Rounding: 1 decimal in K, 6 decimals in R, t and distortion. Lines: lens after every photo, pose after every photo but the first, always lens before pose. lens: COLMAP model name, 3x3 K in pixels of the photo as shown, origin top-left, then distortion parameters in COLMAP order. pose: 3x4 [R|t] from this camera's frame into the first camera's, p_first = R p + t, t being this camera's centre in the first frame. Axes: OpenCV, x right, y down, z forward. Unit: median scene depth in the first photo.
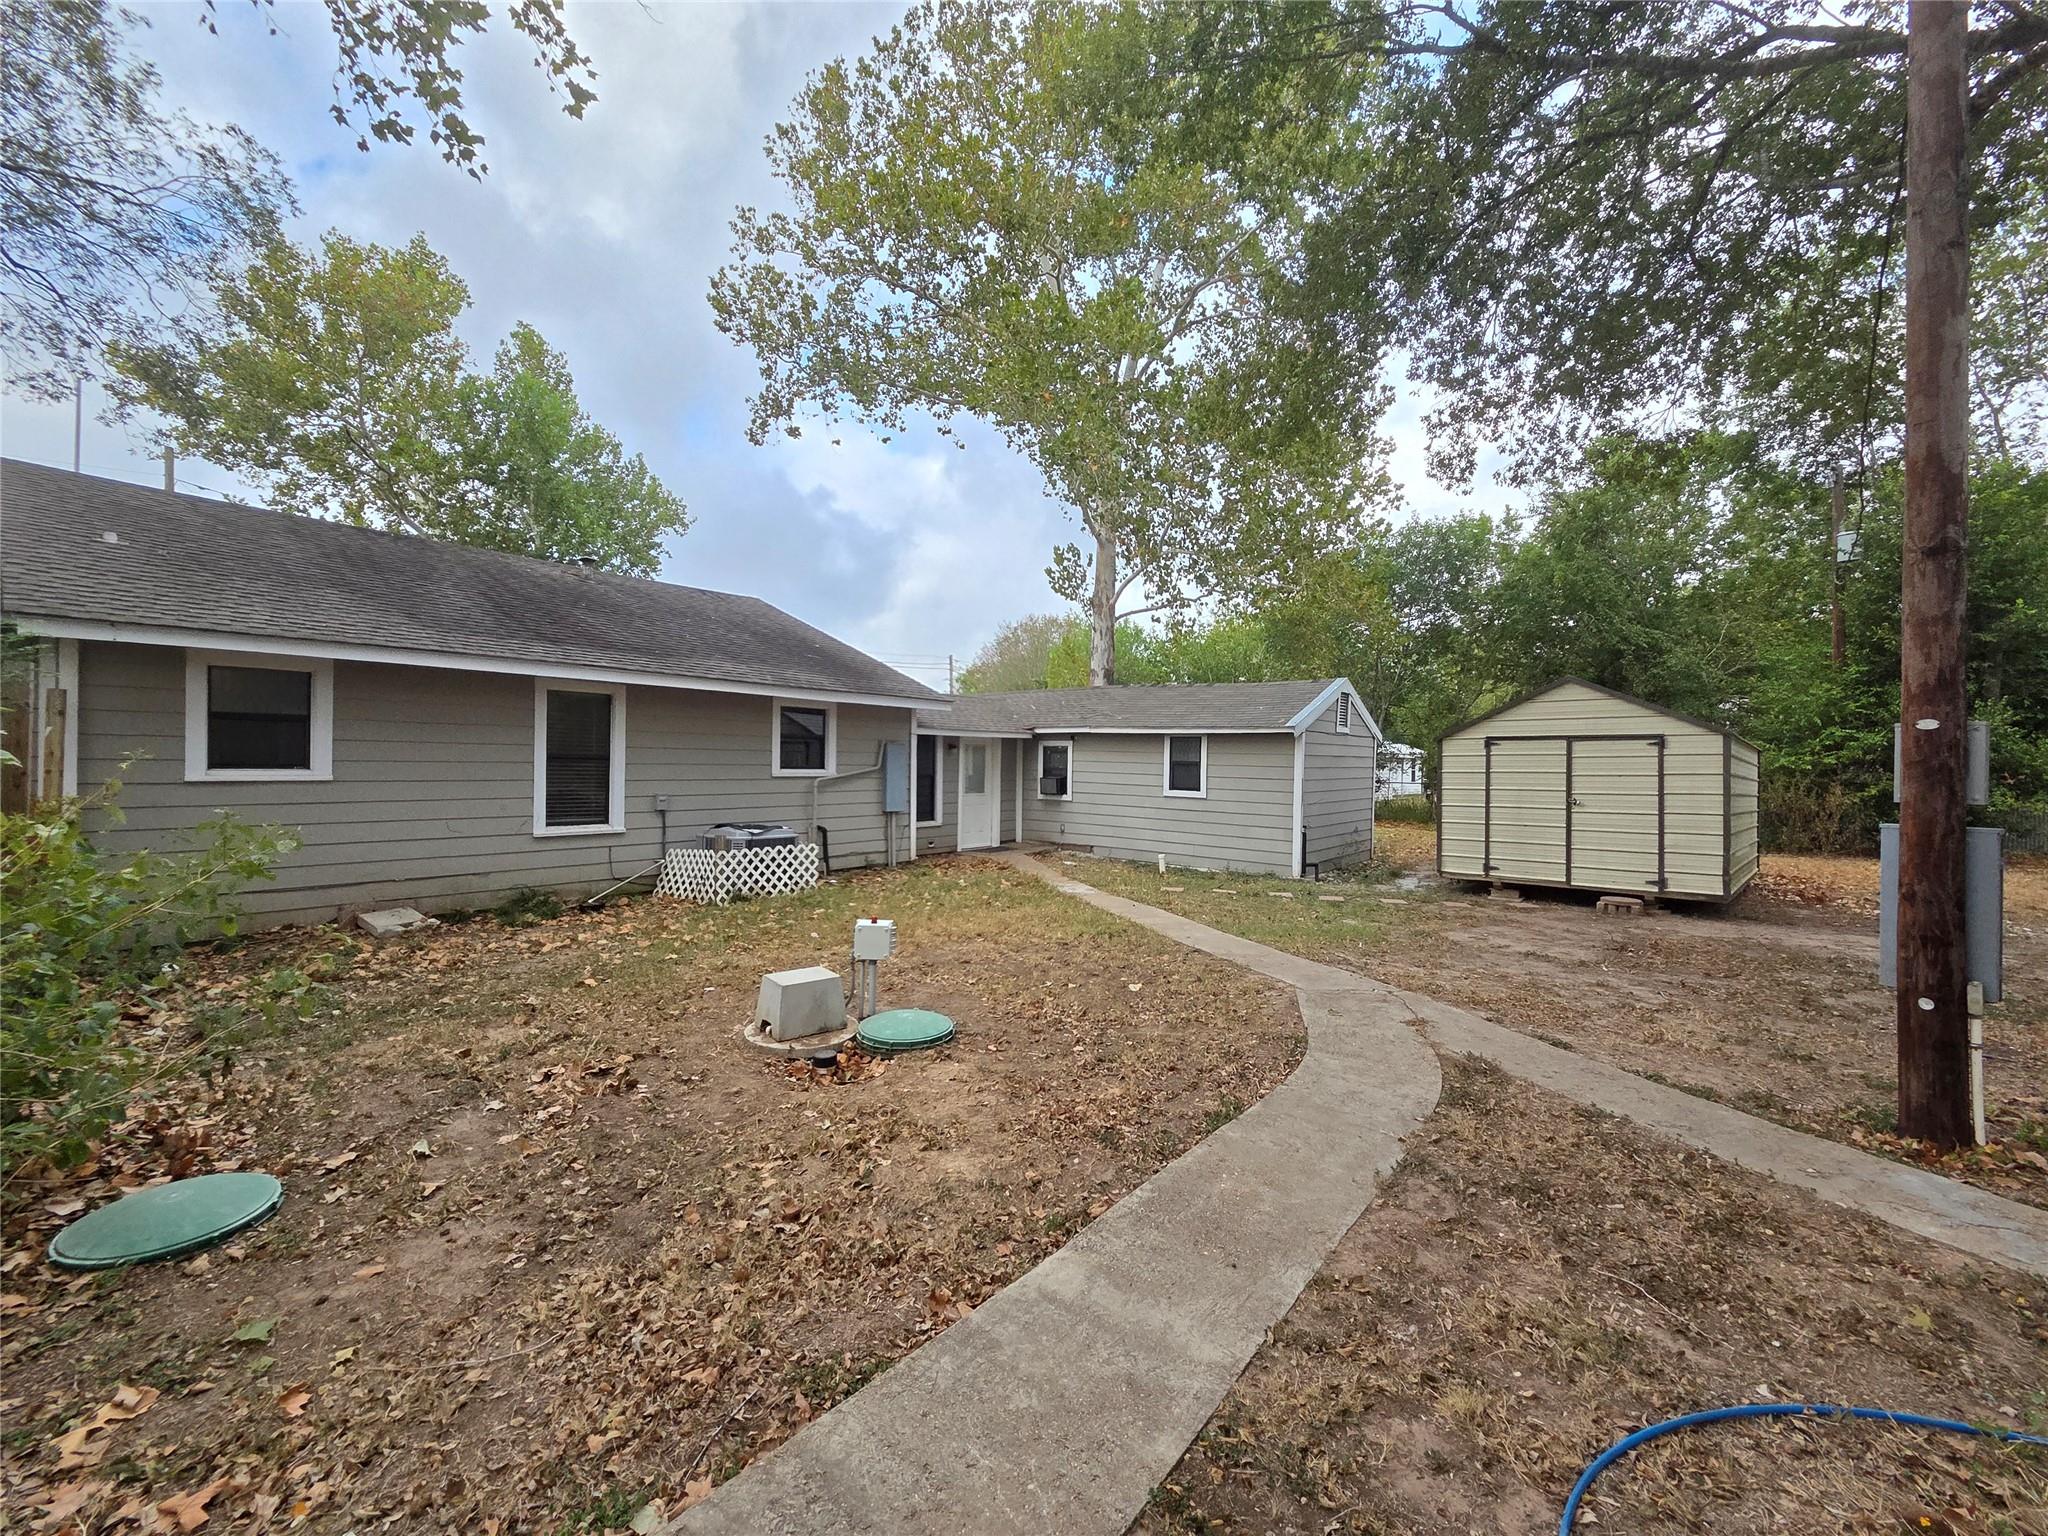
lens RADIAL K [[832.6, 0, 1023.7], [0, 832.6, 769.2], [0, 0, 1]] dist [0.002866, -0.000284]
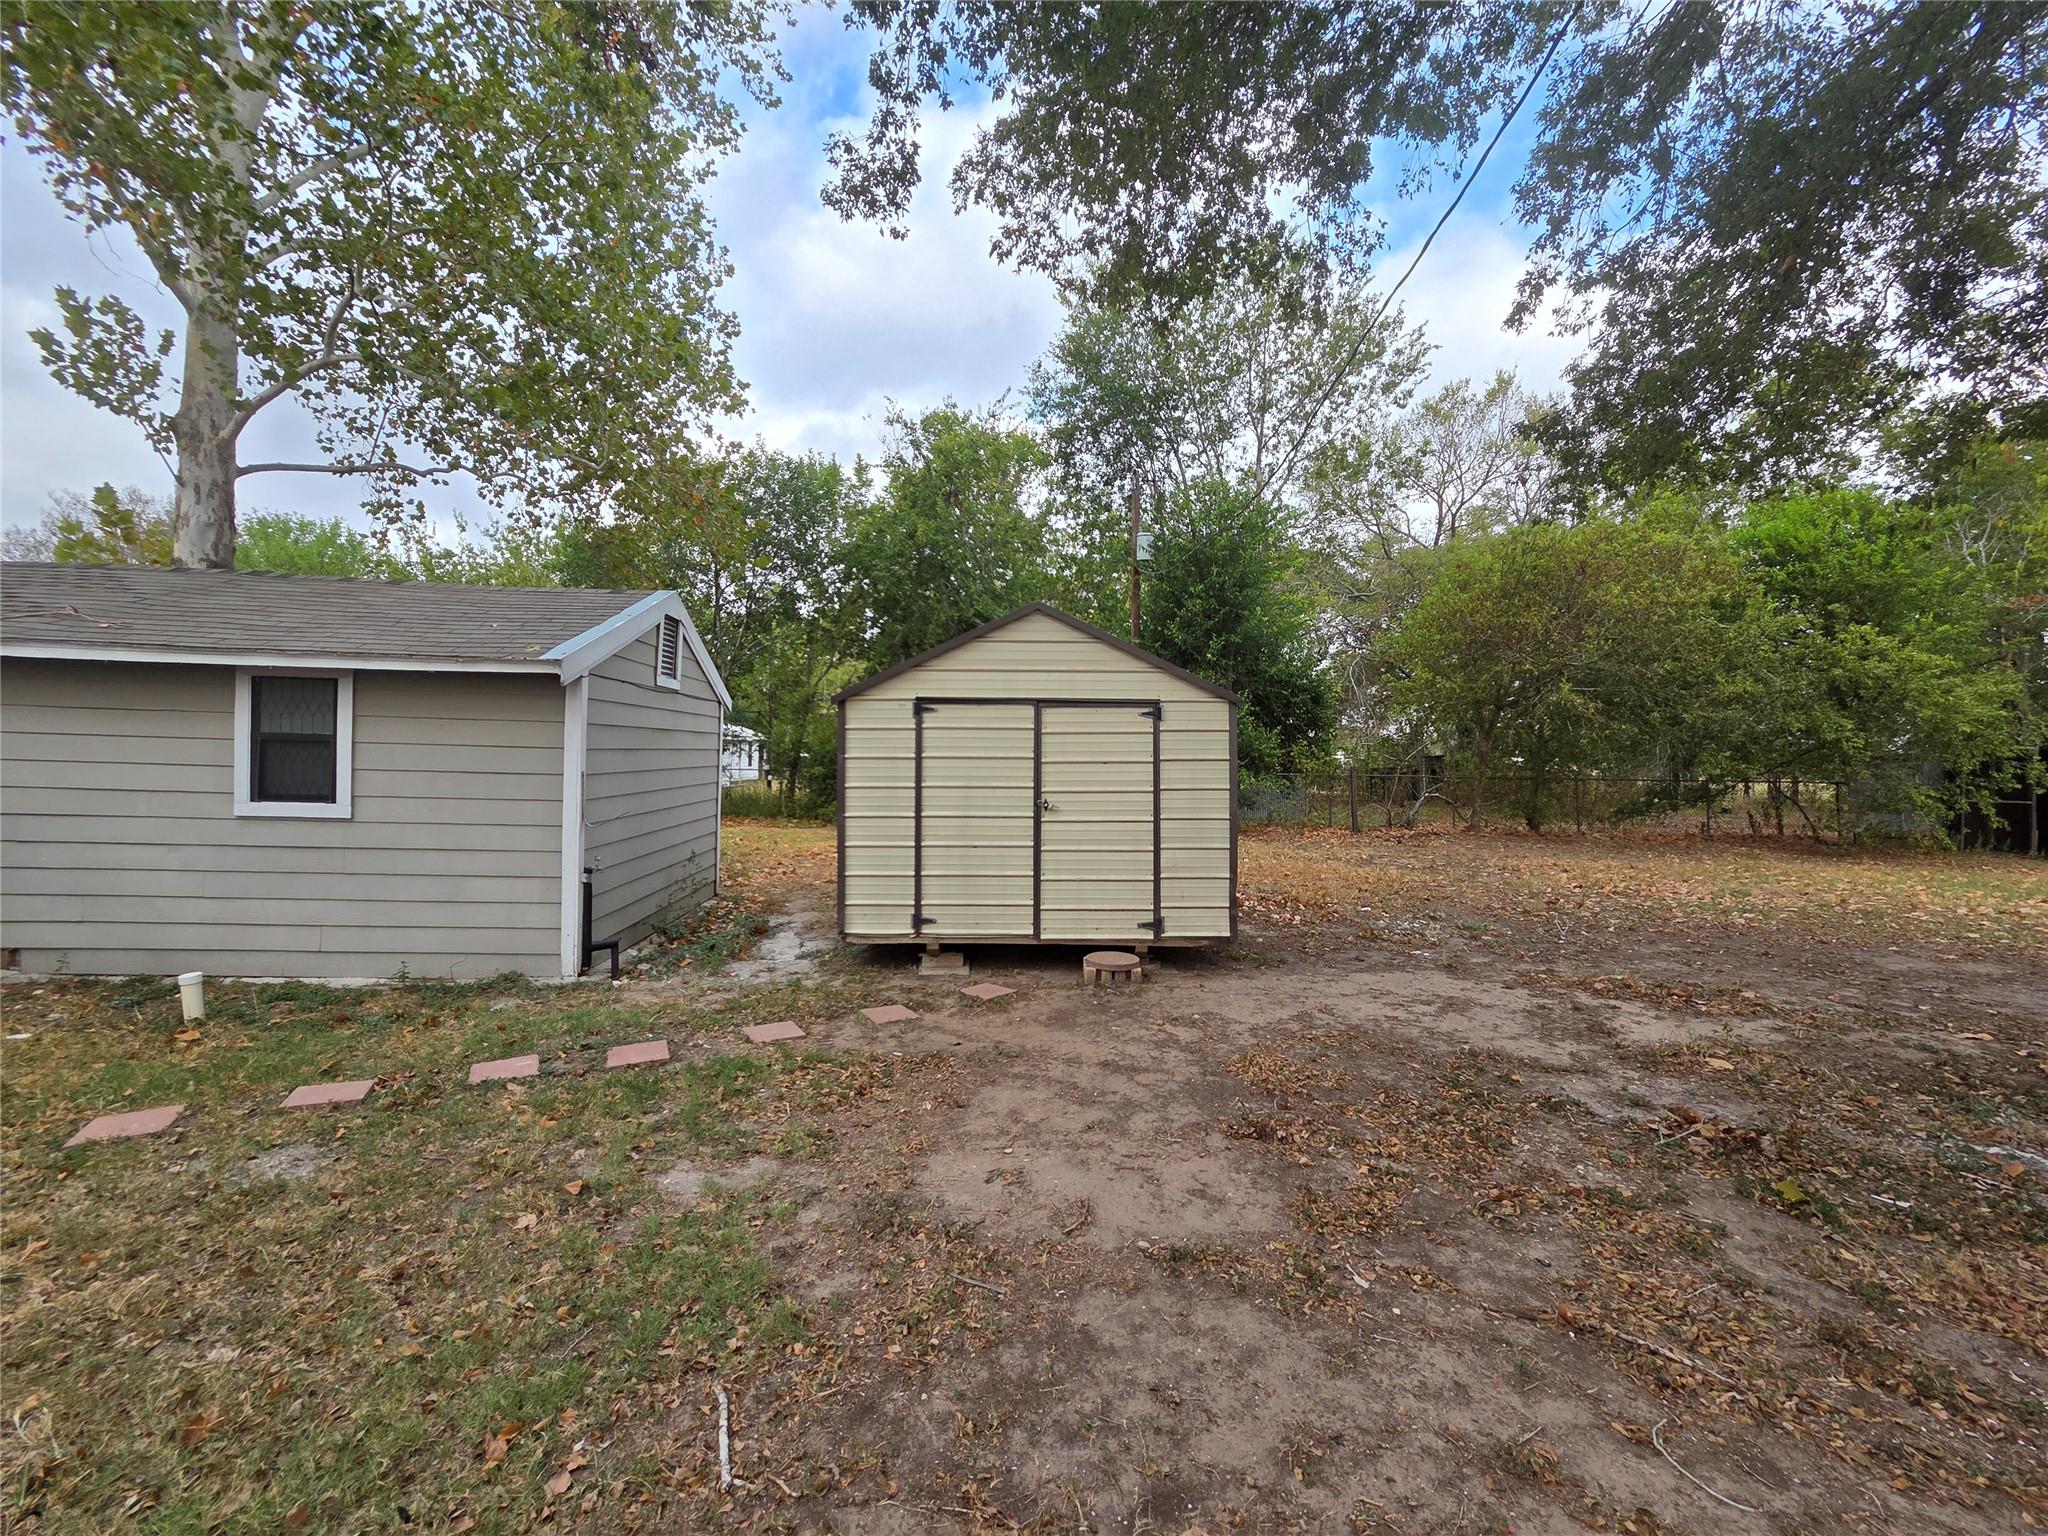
lens RADIAL K [[832.6, 0, 1023.9], [0, 832.6, 760.4], [0, 0, 1]] dist [0.002866, -0.000284]
pose [[0.722806, -0.007395, 0.691011, 0.184048], [-0.000201, 0.999940, 0.010910, -0.000810], [-0.691051, -0.008025, 0.722762, 0.468782]]
